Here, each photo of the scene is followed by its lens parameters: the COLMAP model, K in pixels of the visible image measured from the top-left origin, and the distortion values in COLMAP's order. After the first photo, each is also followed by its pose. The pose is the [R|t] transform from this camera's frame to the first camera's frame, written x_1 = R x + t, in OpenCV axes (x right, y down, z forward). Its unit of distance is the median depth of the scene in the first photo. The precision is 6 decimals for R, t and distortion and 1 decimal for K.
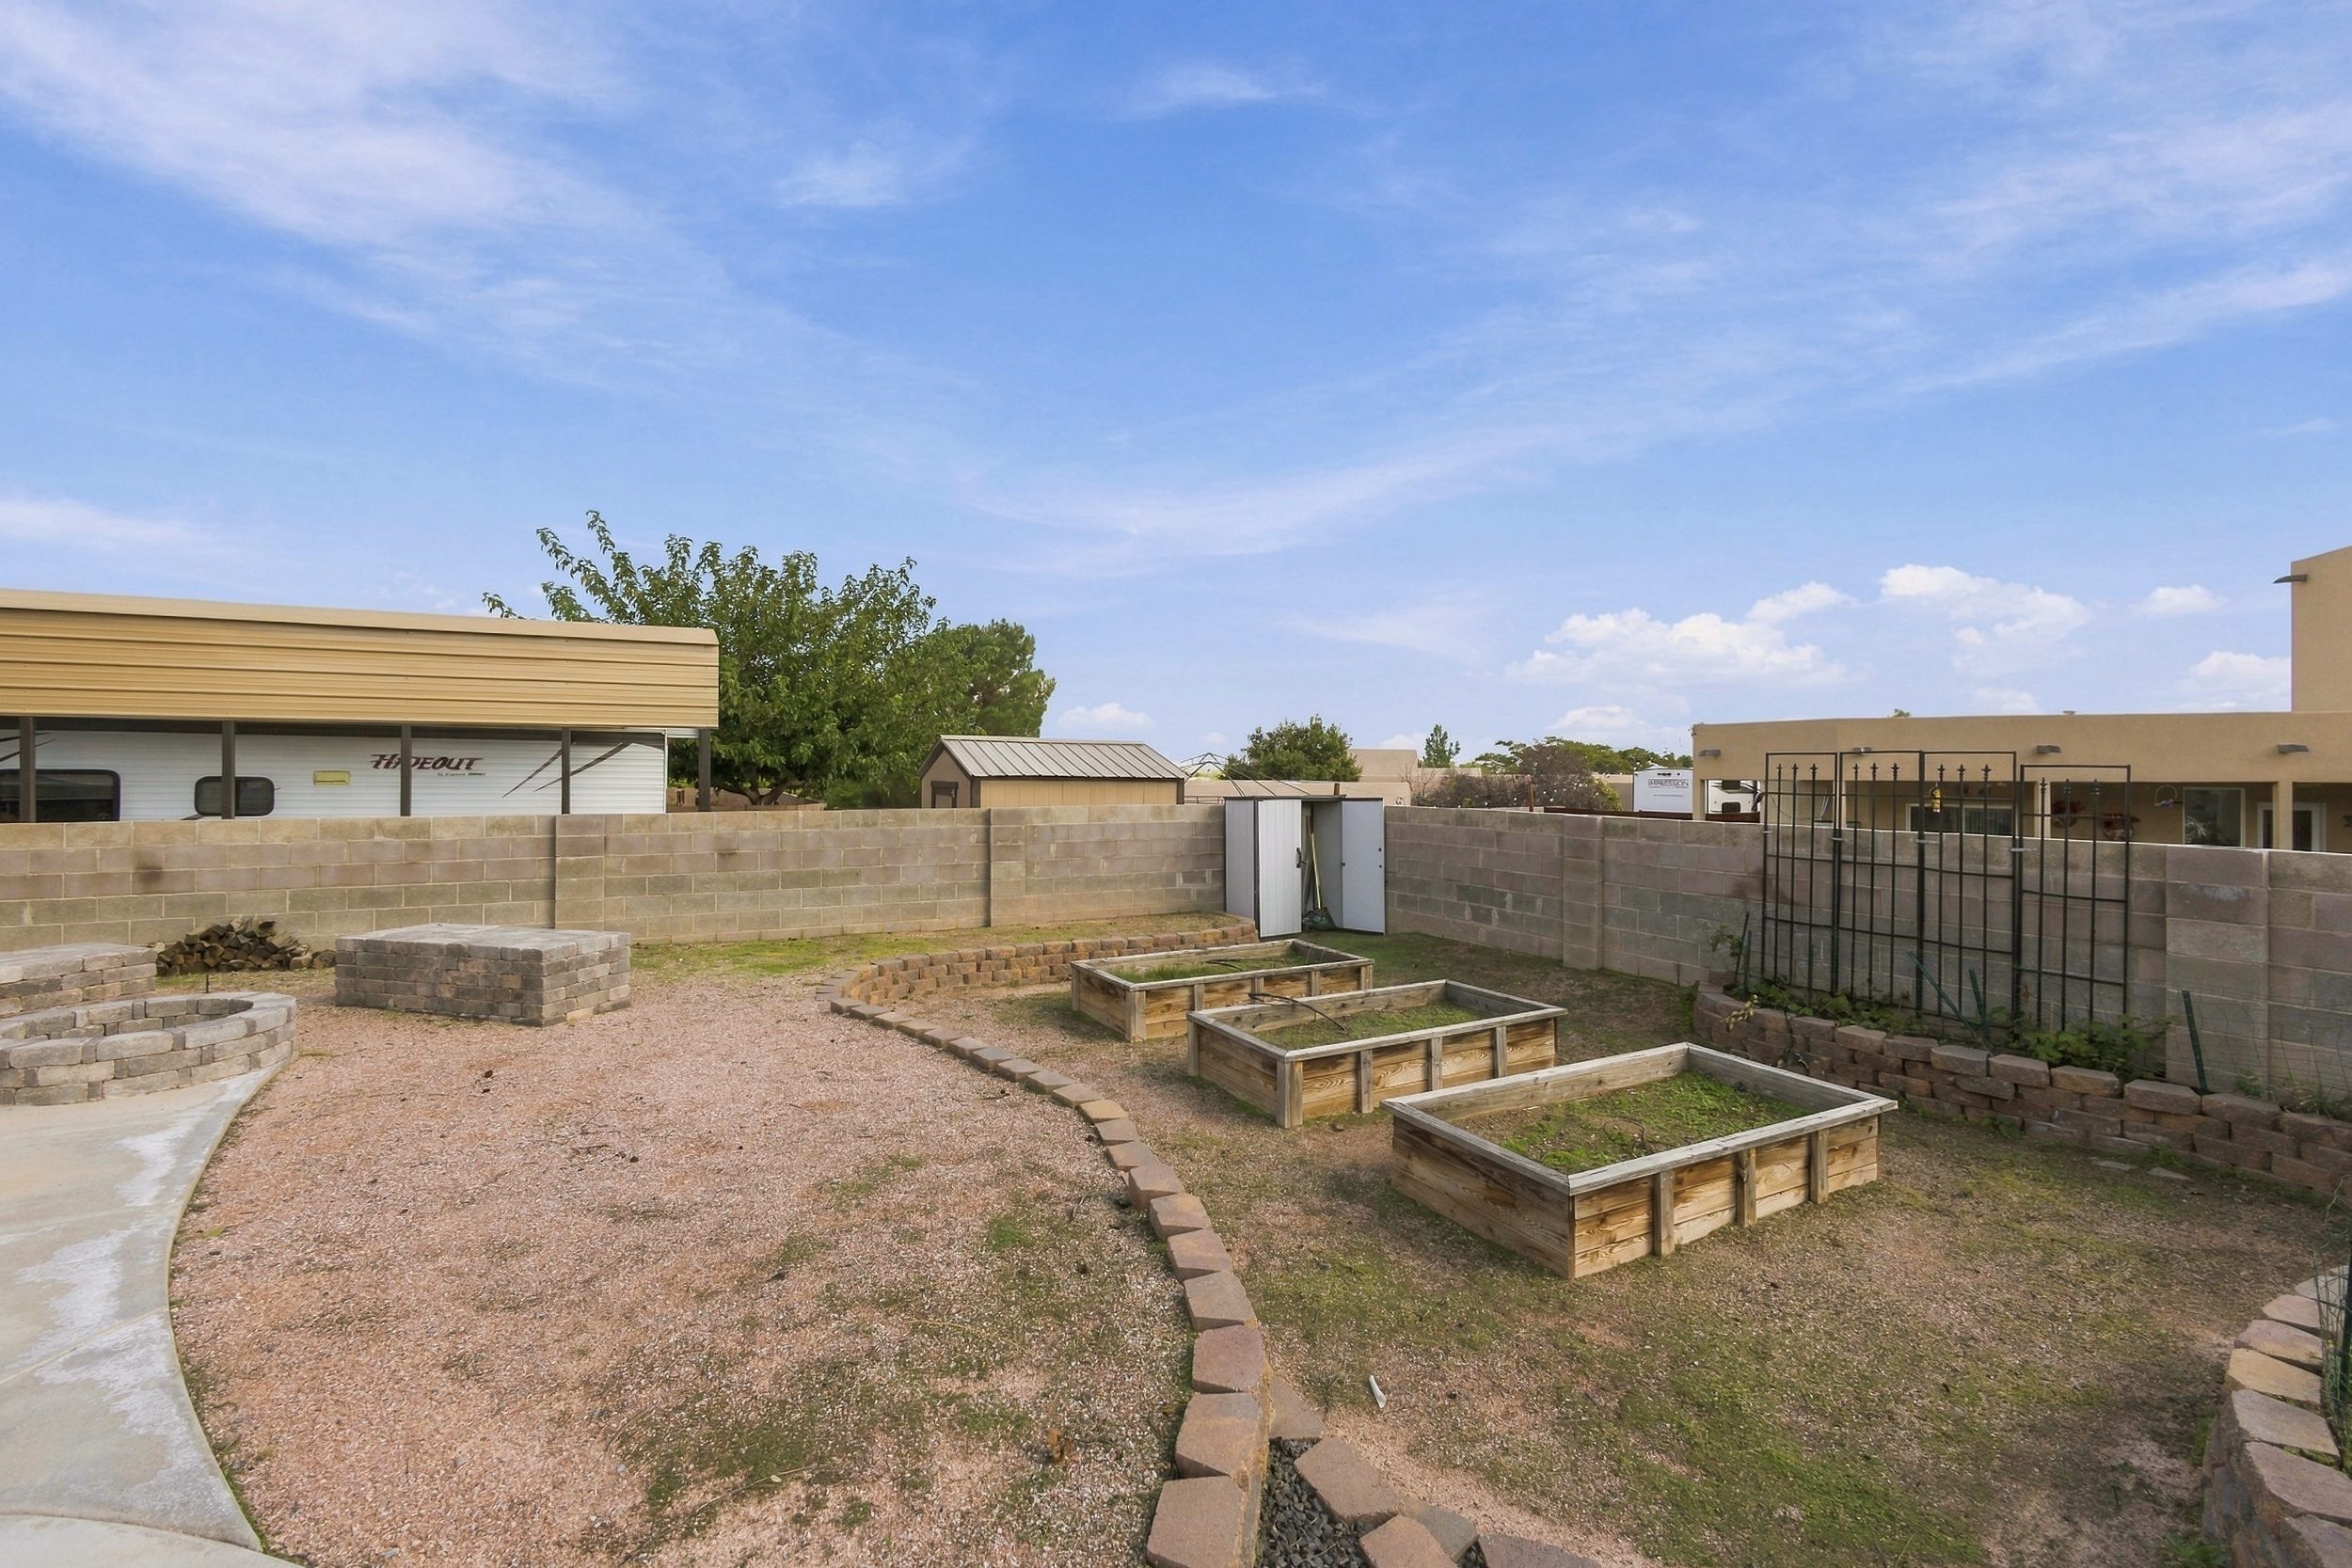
lens RADIAL K [[1019.1, 0, 1171.4], [0, 1019.1, 773.5], [0, 0, 1]] dist [-0.003393, 0.000399]
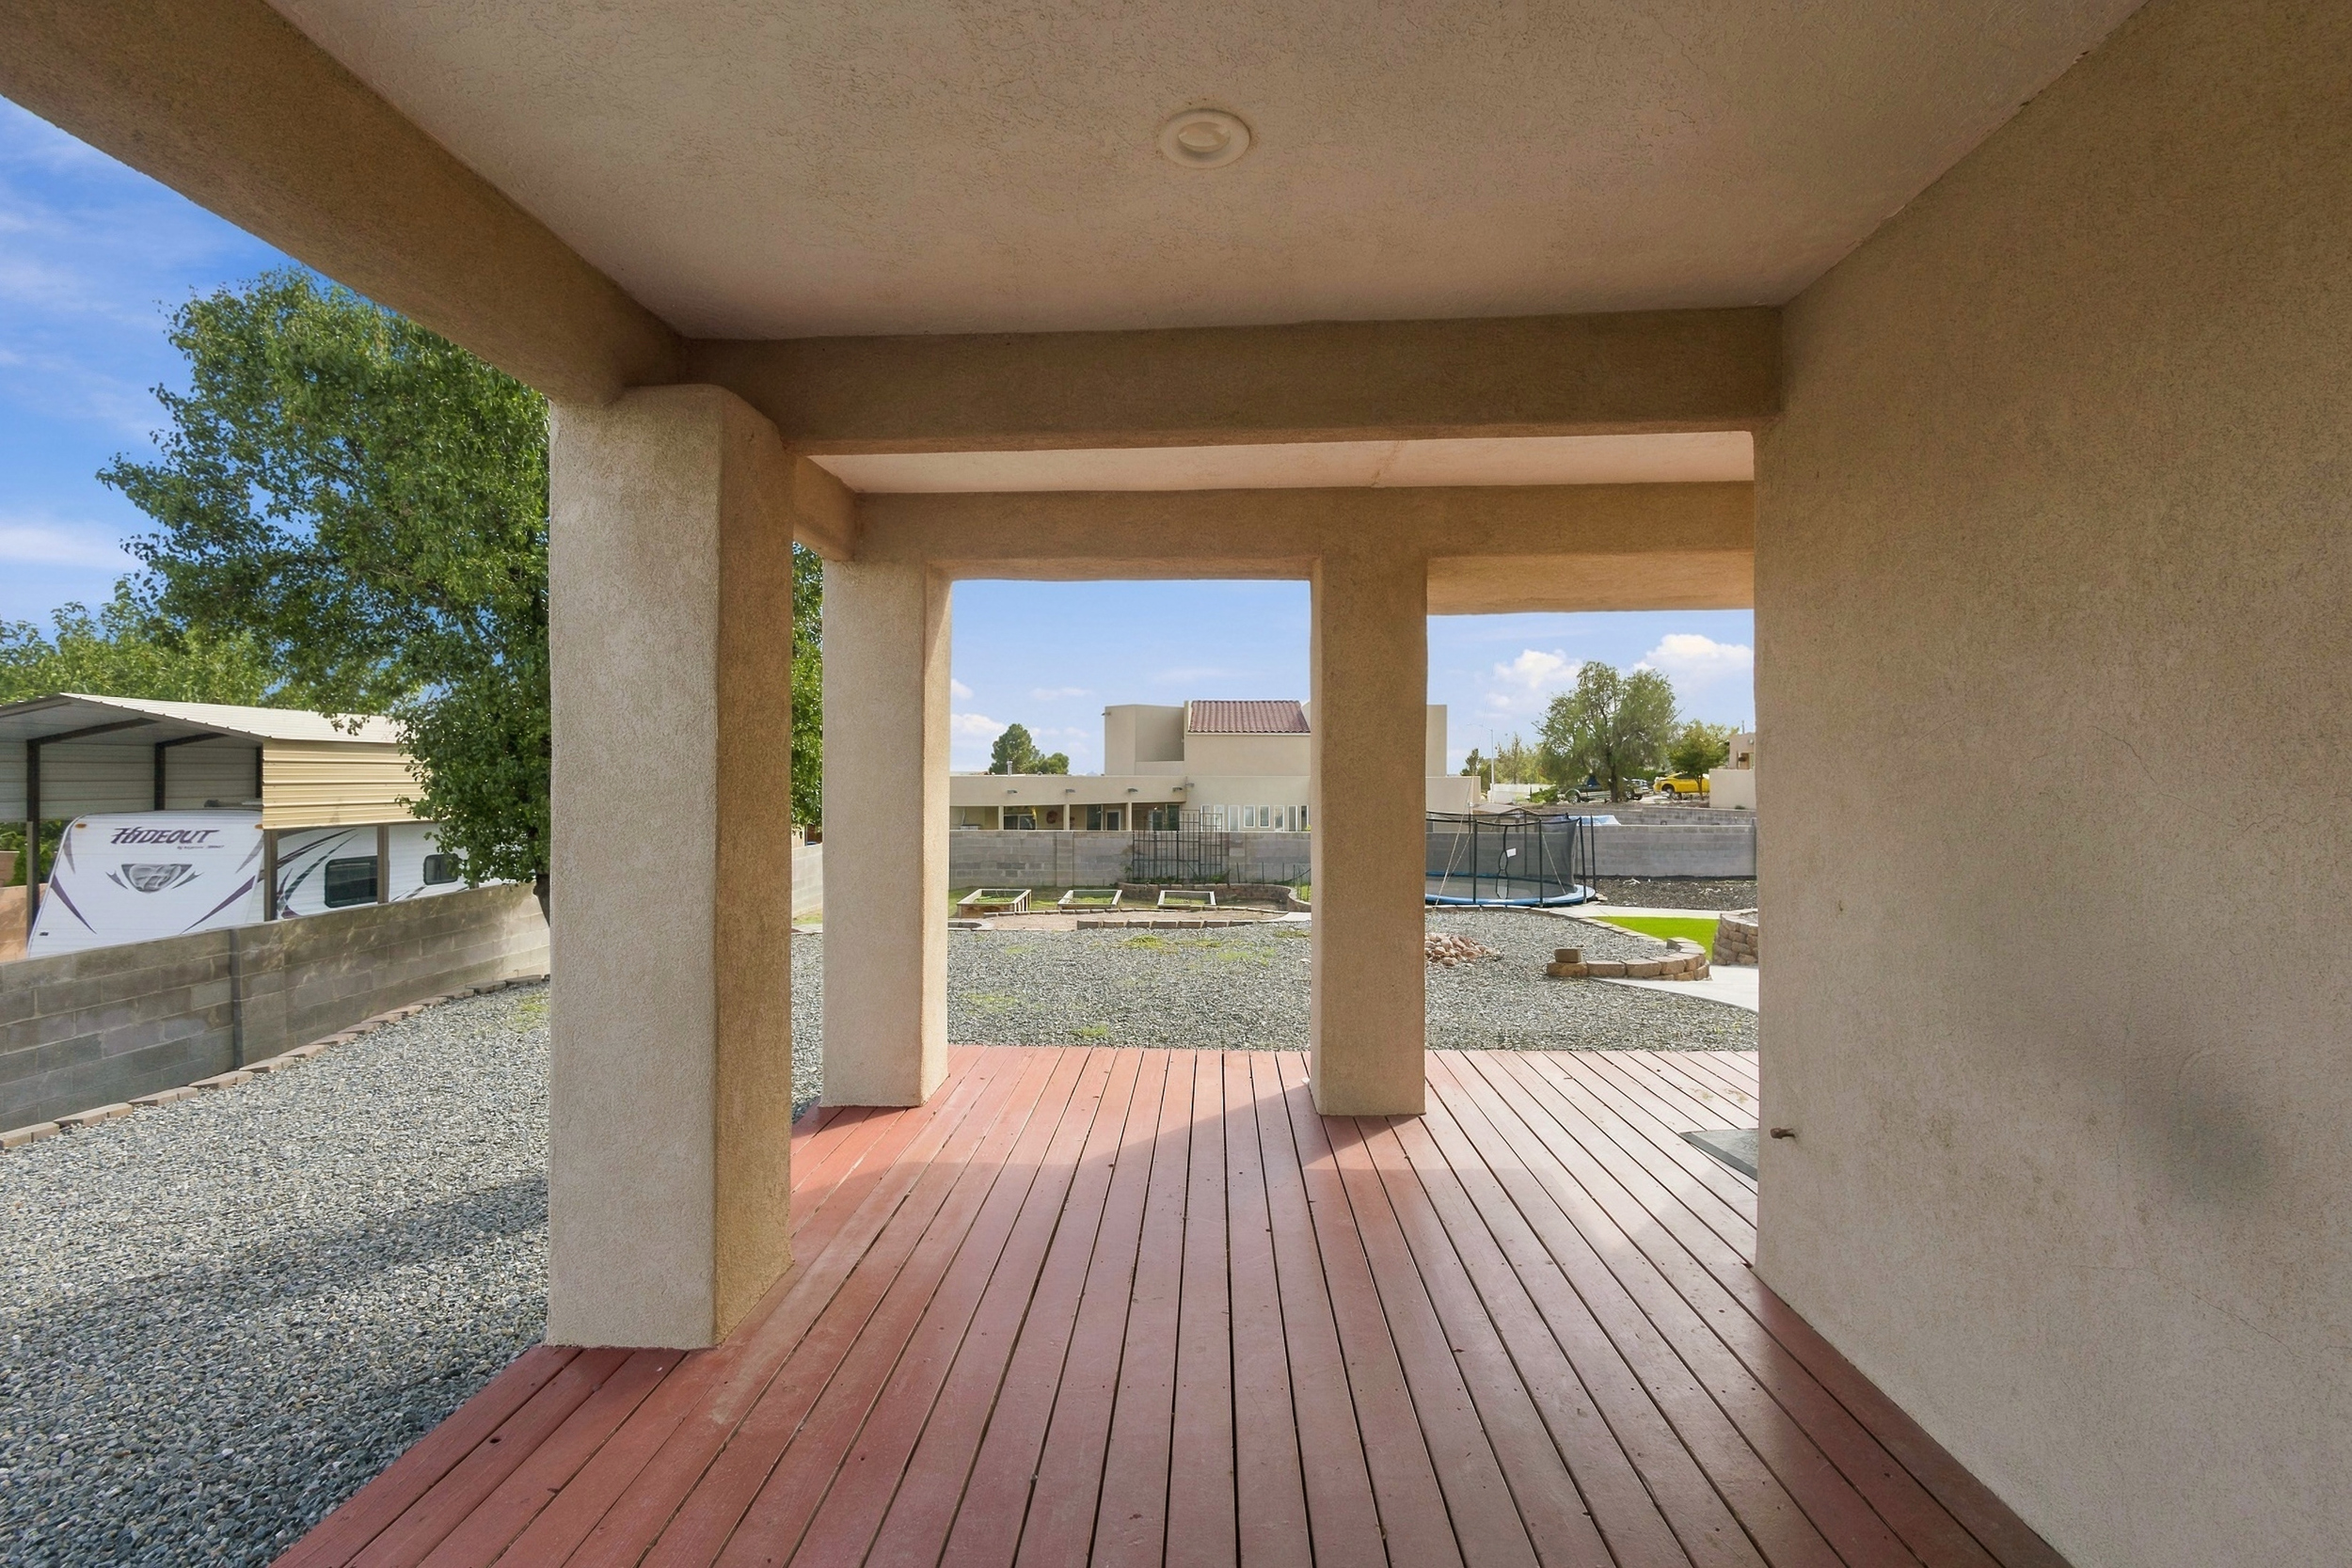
lens RADIAL K [[1019.1, 0, 1175.1], [0, 1019.1, 780.0], [0, 0, 1]] dist [-0.003393, 0.000399]
pose [[0.485609, -0.008617, 0.874134, -1.629895], [0.002269, 0.999960, 0.008597, -0.105207], [-0.874173, -0.002192, 0.485609, -0.526114]]
